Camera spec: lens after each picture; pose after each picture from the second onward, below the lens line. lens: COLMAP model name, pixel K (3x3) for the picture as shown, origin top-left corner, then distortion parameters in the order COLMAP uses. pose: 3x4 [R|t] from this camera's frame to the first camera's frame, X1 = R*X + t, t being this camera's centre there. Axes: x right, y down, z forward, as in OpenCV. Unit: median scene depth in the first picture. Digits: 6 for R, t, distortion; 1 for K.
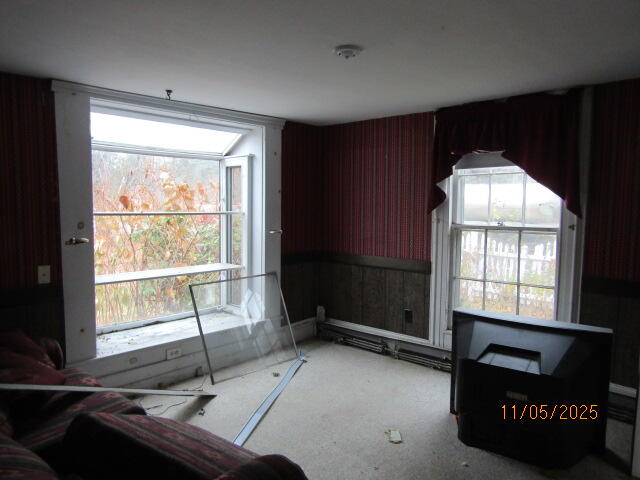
lens RADIAL K [[456.5, 0, 318.8], [0, 456.5, 241.8], [0, 0, 1]] dist [-0.004001, -0.006226]
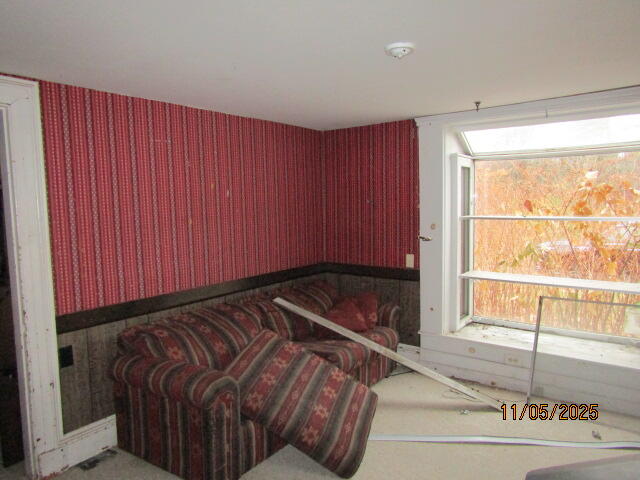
lens RADIAL K [[456.5, 0, 318.8], [0, 456.5, 241.8], [0, 0, 1]] dist [-0.004001, -0.006226]
pose [[0.118504, 0.068471, -0.990590, 0.687457], [-0.071963, 0.995588, 0.060208, -0.046308], [0.990342, 0.064151, 0.122909, 0.519972]]
